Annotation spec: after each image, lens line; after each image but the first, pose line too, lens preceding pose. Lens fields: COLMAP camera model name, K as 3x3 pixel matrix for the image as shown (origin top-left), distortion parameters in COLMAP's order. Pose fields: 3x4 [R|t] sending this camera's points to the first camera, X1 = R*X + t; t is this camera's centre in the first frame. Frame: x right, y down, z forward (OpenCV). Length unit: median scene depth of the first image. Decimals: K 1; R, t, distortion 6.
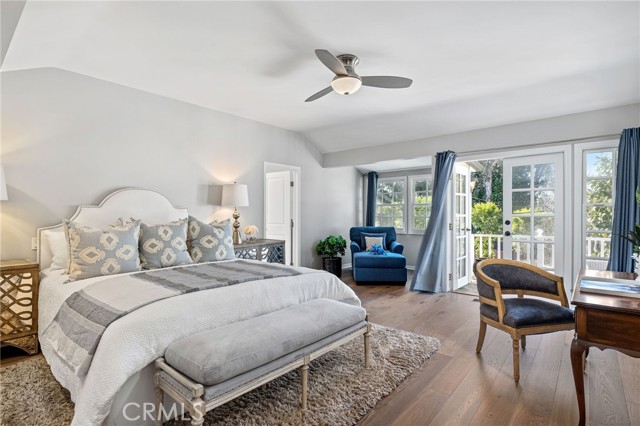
lens RADIAL K [[322.4, 0, 320.0], [0, 322.4, 213.0], [0, 0, 1]] dist [0.002229, -0.000146]
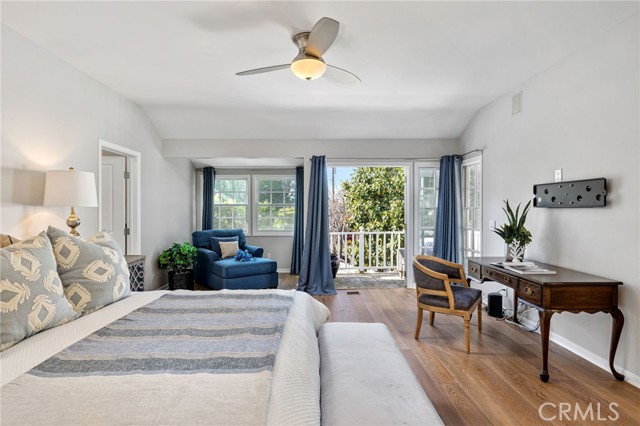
lens RADIAL K [[322.4, 0, 320.0], [0, 322.4, 213.0], [0, 0, 1]] dist [0.002229, -0.000146]
pose [[0.748660, -0.006948, 0.662918, -0.315841], [0.002583, 0.999968, 0.007564, -0.013496], [-0.662949, -0.003951, 0.748654, 0.226846]]
